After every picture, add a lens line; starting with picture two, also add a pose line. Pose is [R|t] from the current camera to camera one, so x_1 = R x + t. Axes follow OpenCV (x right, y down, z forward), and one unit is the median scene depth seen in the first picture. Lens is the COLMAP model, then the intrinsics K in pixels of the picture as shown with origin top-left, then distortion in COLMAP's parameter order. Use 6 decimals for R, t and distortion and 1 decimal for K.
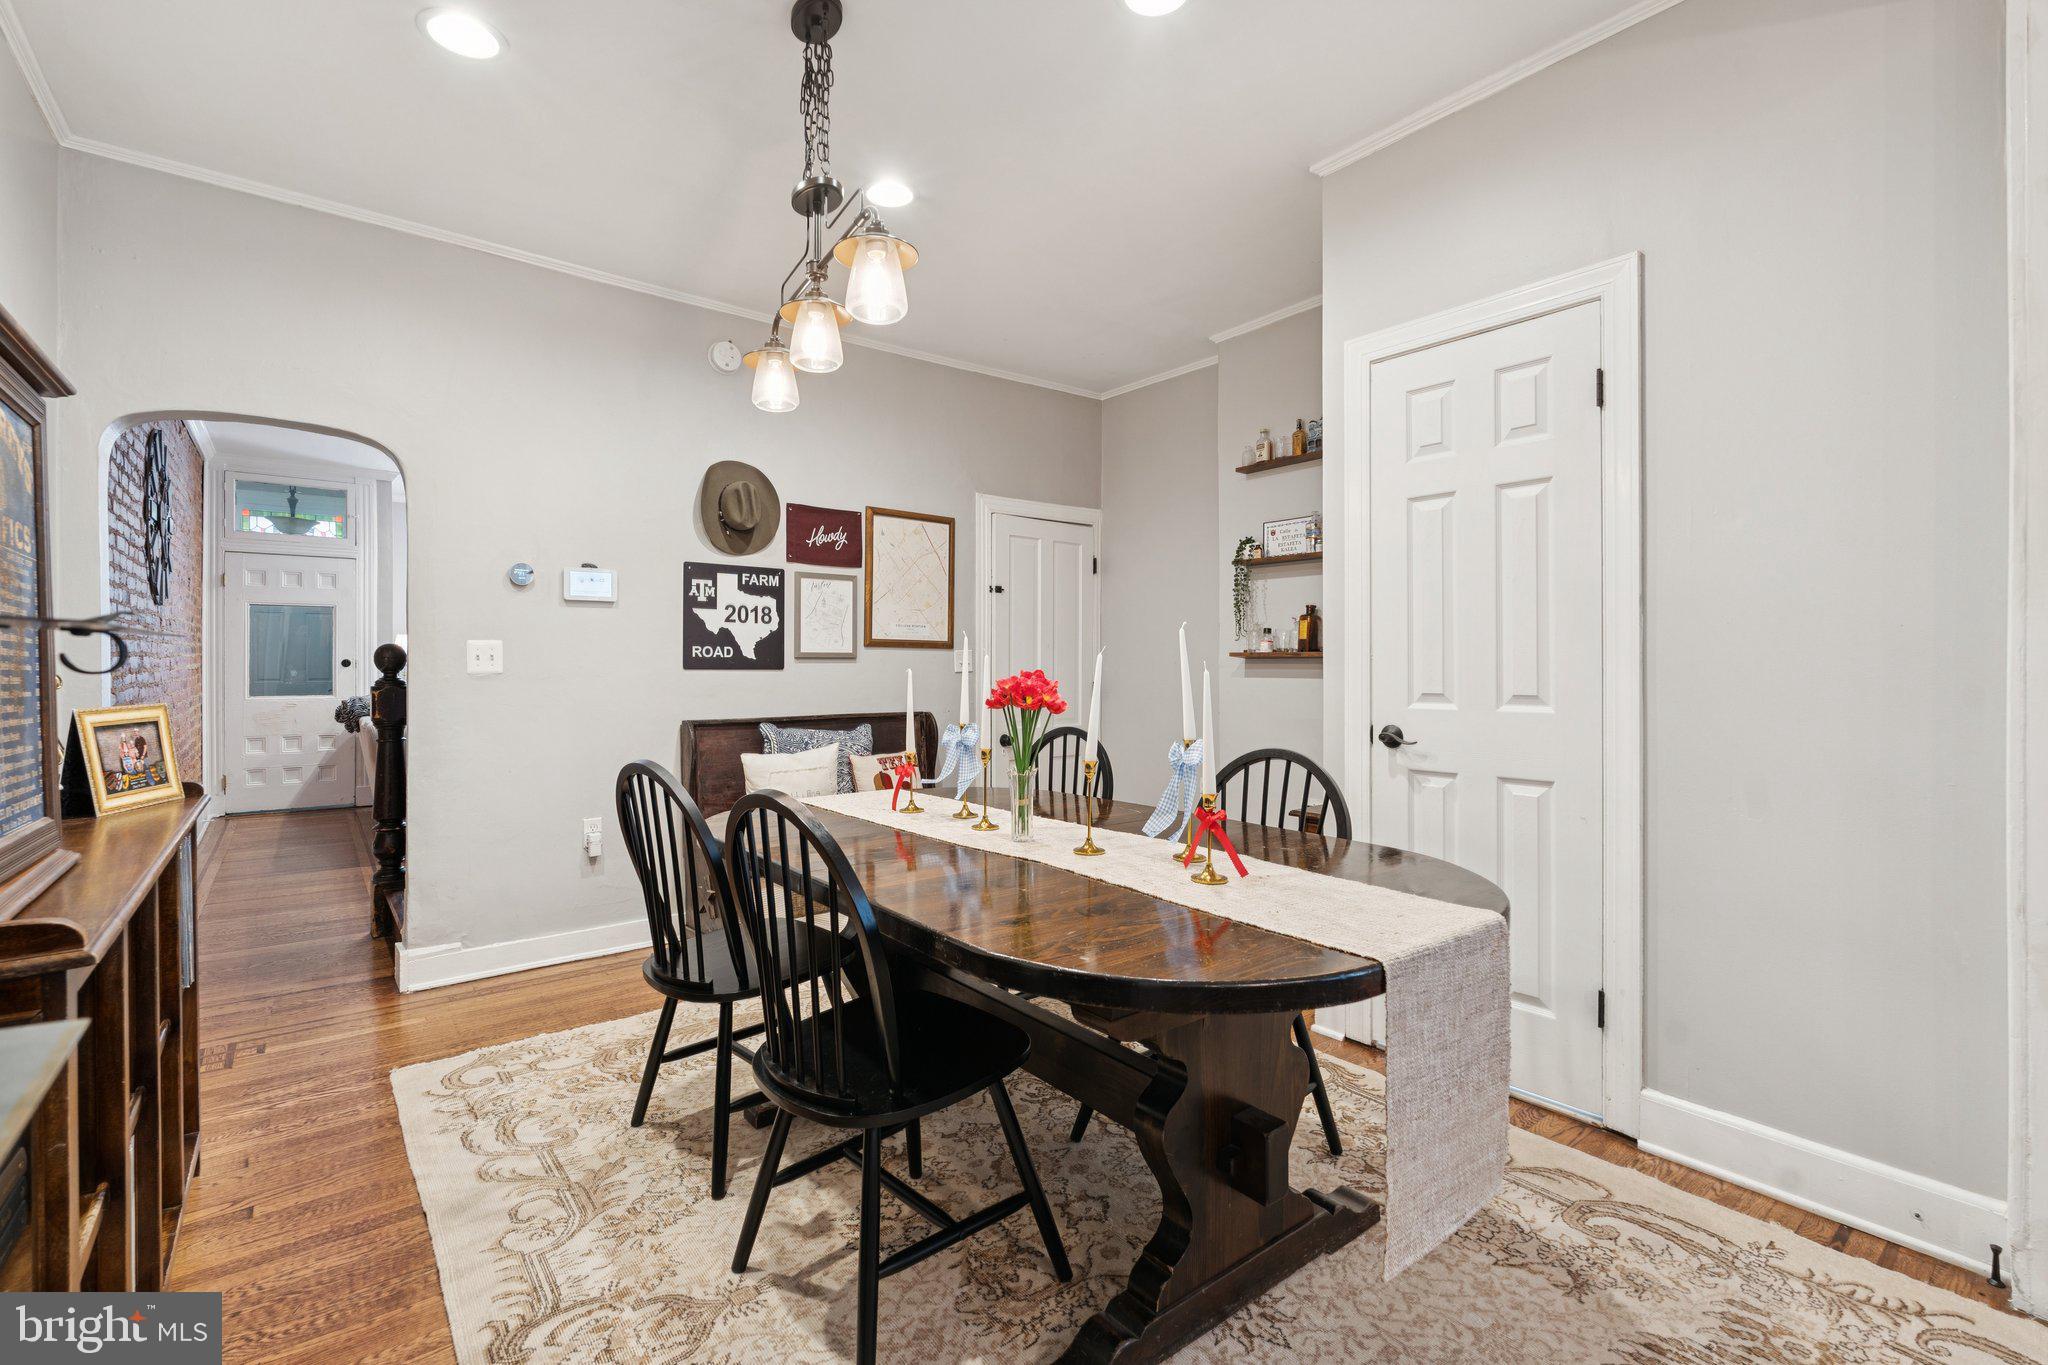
lens RADIAL K [[908.2, 0, 1007.5], [0, 908.2, 659.9], [0, 0, 1]] dist [-0.002149, -0.000237]
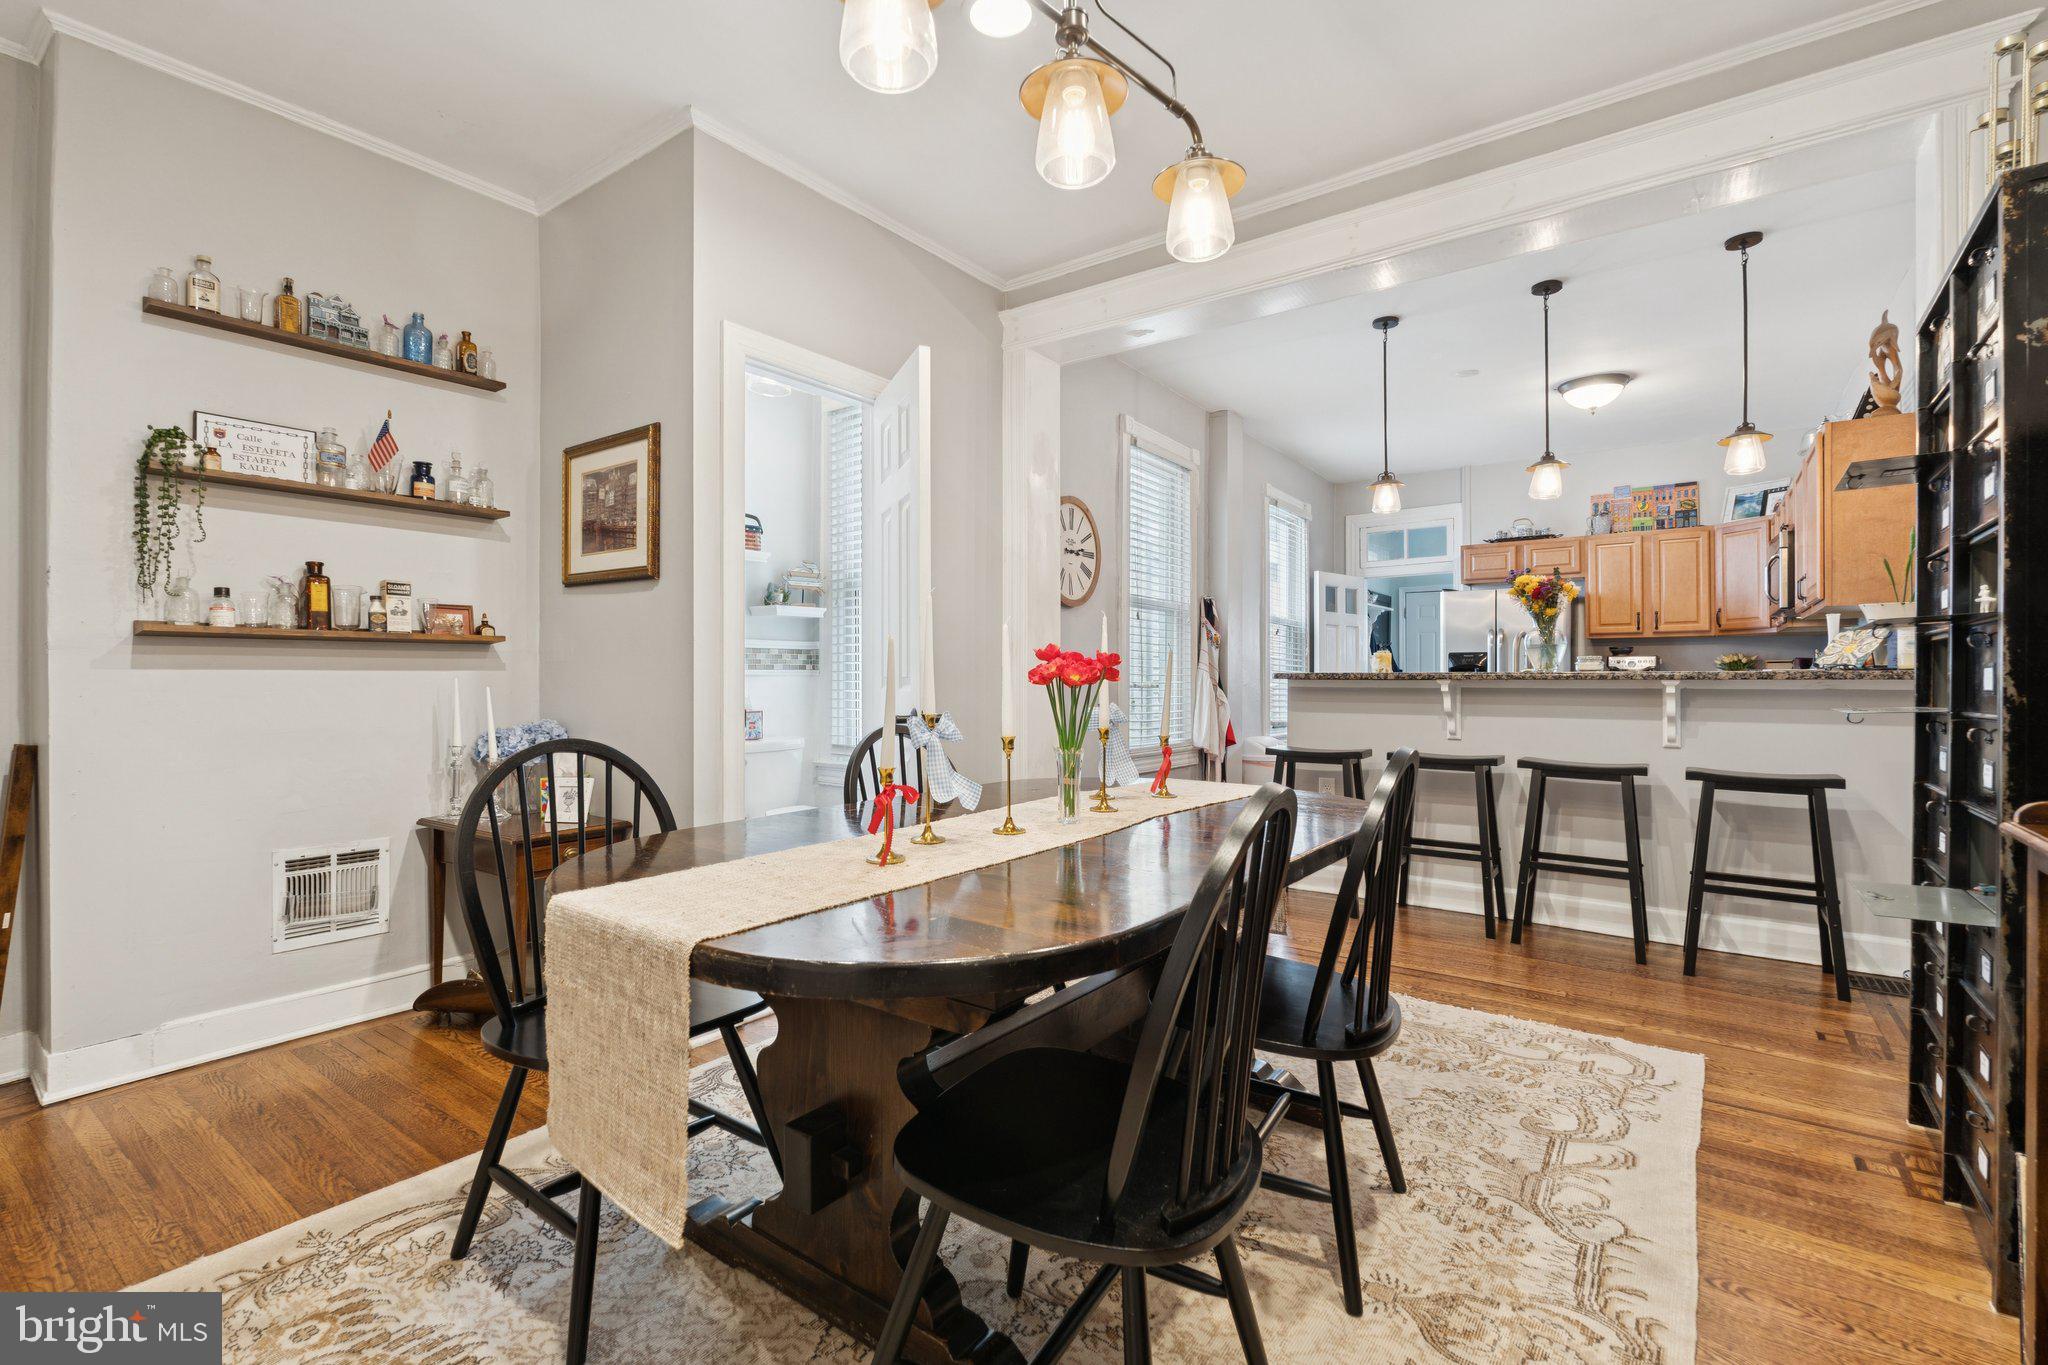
lens RADIAL K [[908.2, 0, 1007.5], [0, 908.2, 659.9], [0, 0, 1]] dist [-0.002149, -0.000237]
pose [[-0.245975, 0.000607, 0.969276, -0.837464], [-0.002903, 0.999995, -0.001363, 0.026348], [-0.969272, -0.003149, -0.245972, 1.207648]]
